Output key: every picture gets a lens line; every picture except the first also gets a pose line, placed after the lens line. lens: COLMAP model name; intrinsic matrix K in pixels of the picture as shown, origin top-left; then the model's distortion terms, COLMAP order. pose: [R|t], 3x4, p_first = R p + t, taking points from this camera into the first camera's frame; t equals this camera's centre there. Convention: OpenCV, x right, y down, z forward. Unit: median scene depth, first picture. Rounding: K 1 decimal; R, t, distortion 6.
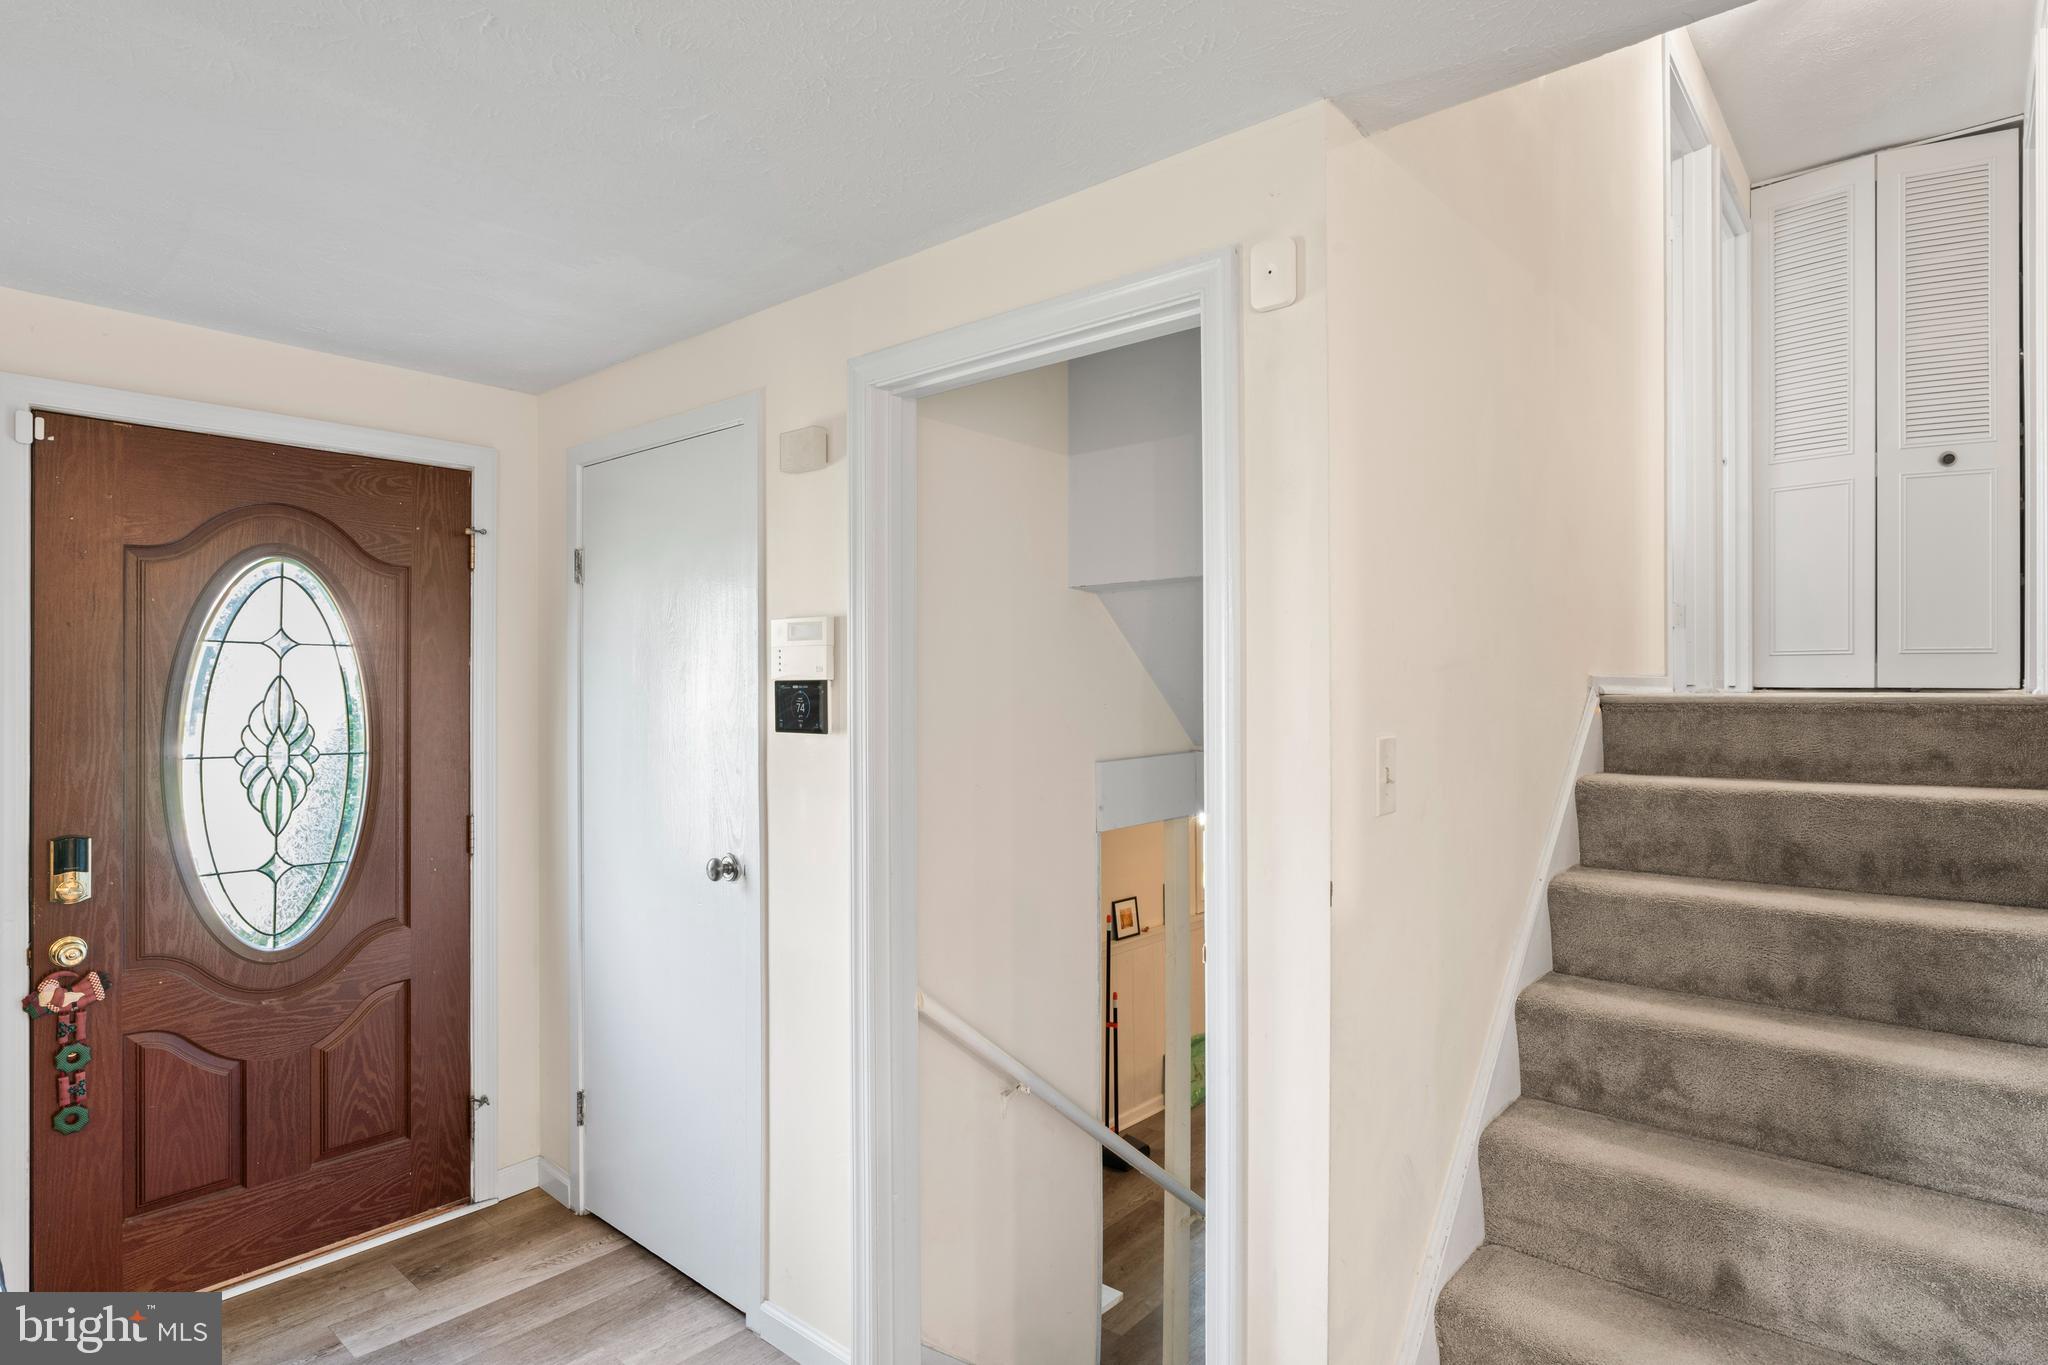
lens RADIAL K [[1076.4, 0, 1024.0], [0, 1076.4, 682.5], [0, 0, 1]] dist [-0.005033, -0.000251]
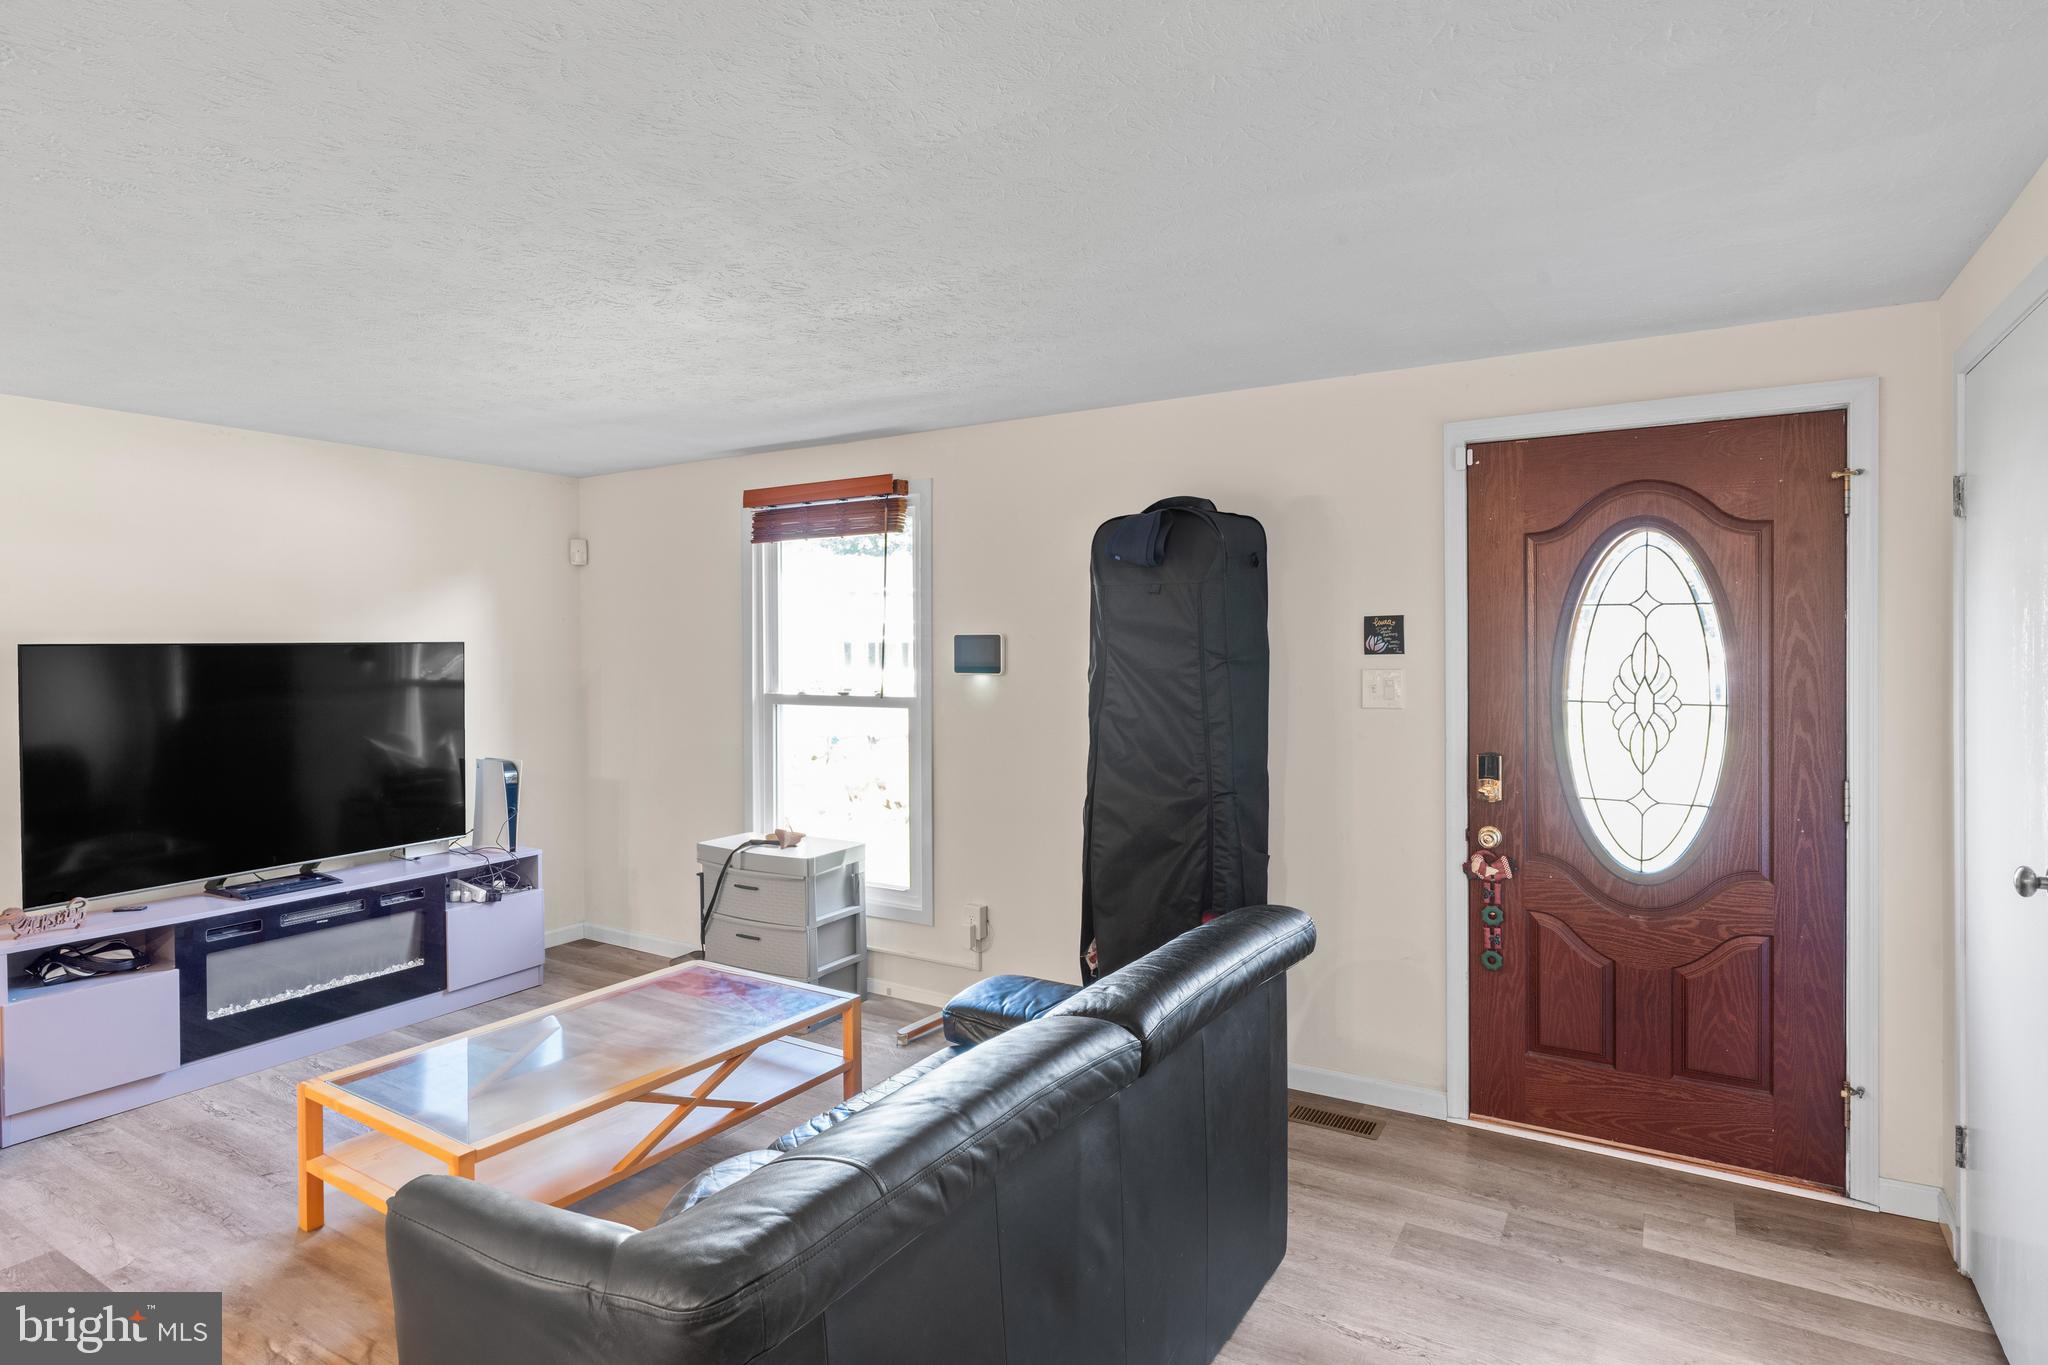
lens RADIAL K [[1080.8, 0, 1019.1], [0, 1080.8, 660.5], [0, 0, 1]] dist [-0.003720, -0.001249]
pose [[0.162602, 0.014787, -0.986581, 0.342323], [0.009075, 0.999823, 0.016481, -0.001741], [0.986650, -0.011633, 0.162439, 0.176376]]
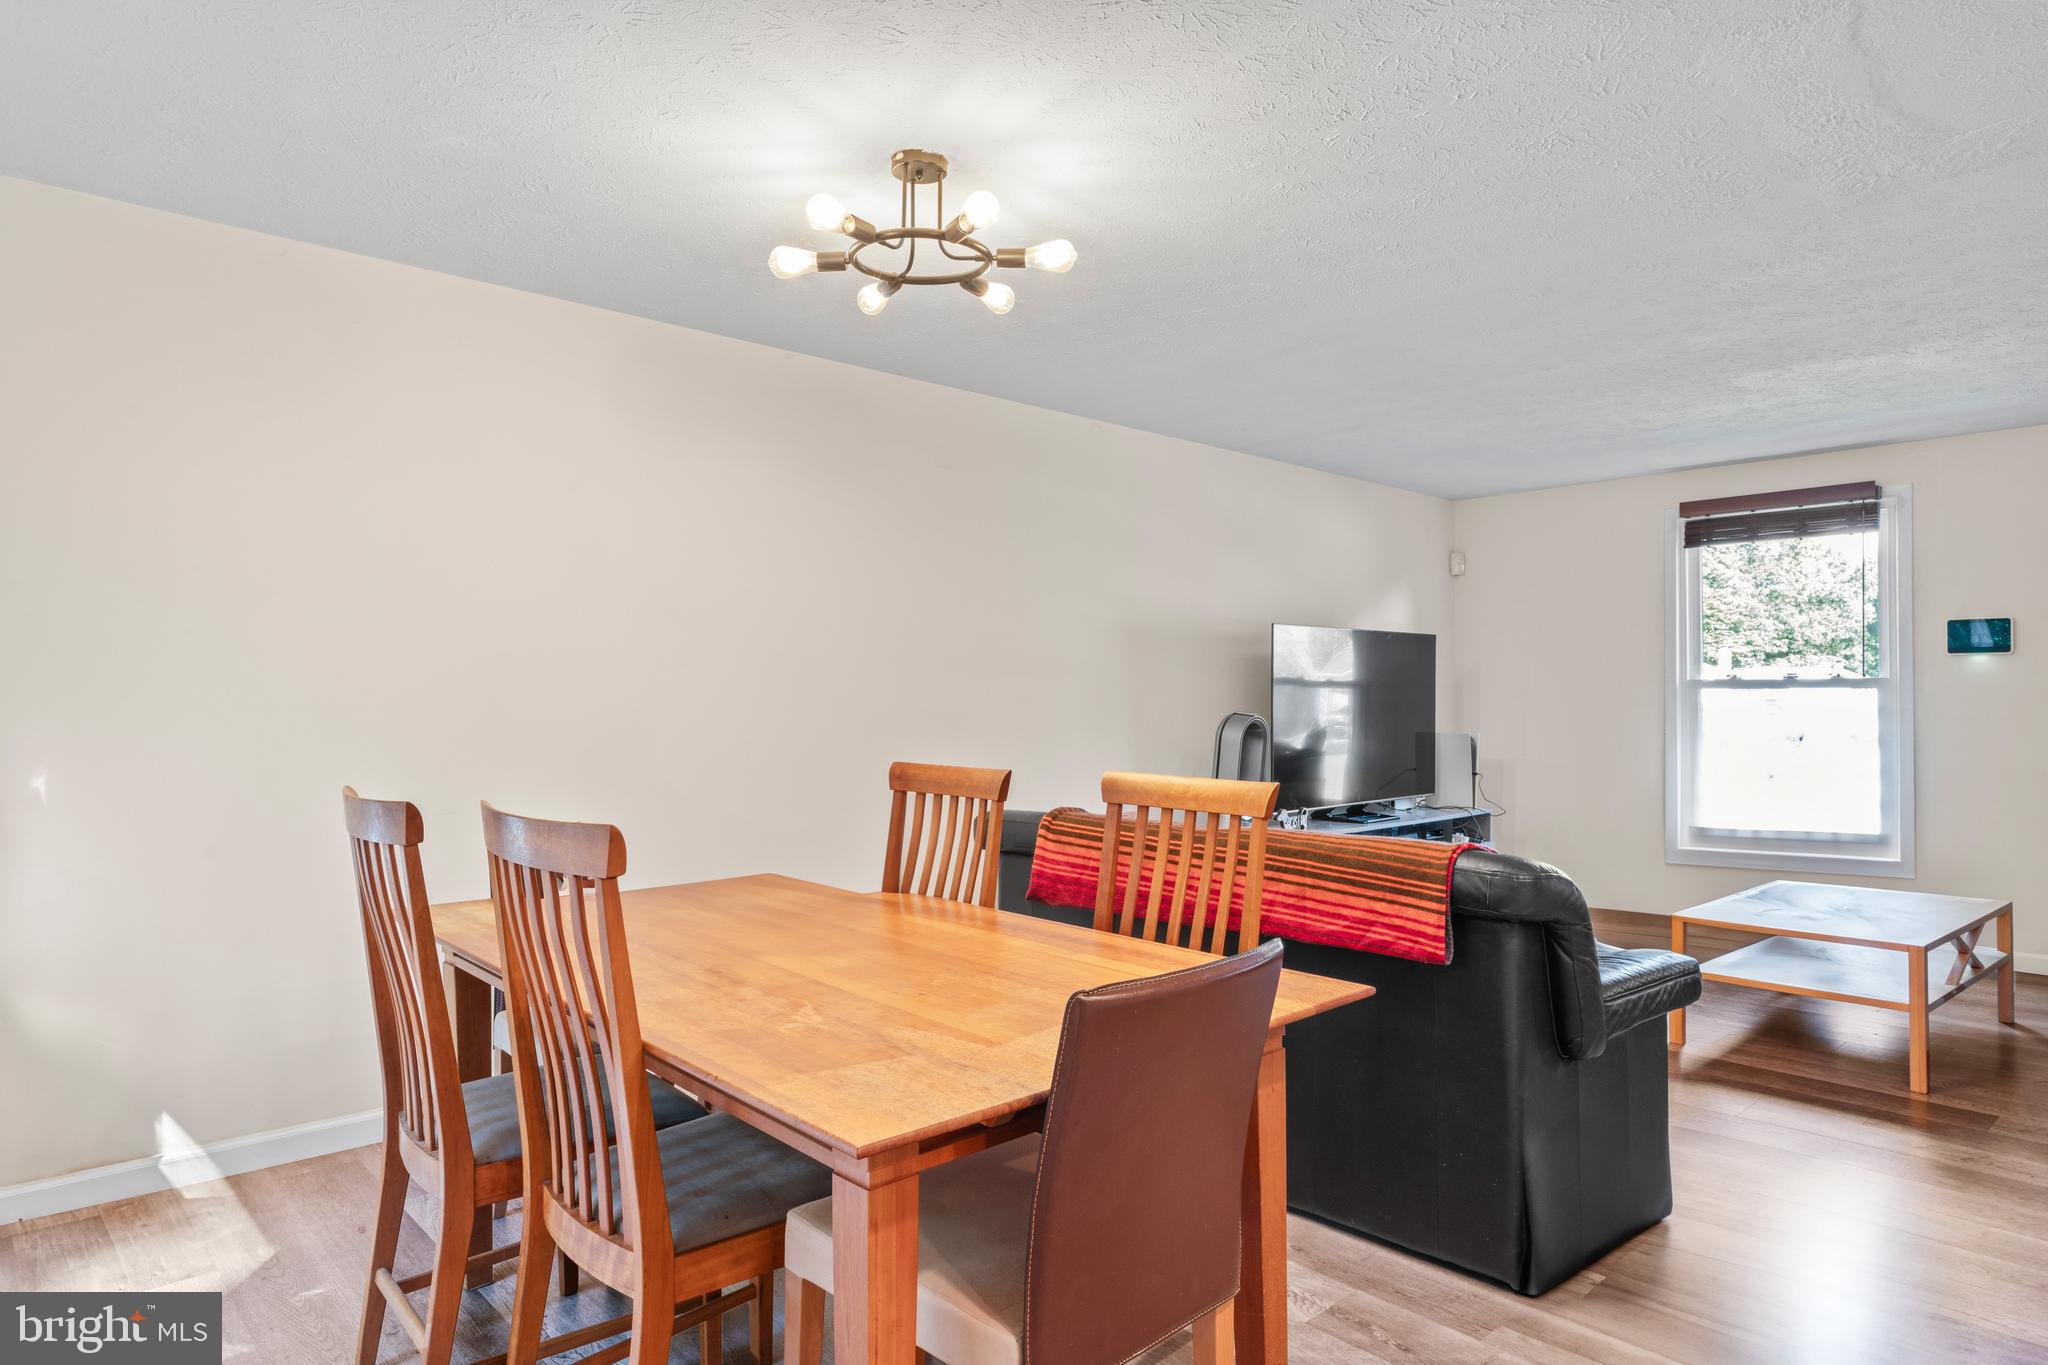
lens RADIAL K [[1169.9, 0, 1024.0], [0, 1169.9, 682.5], [0, 0, 1]] dist [-0.003475, 0.000519]
pose [[-0.111838, -0.011290, -0.993662, 0.888830], [0.002072, 0.999931, -0.011595, 0.115400], [0.993724, -0.003355, -0.111807, -1.035650]]
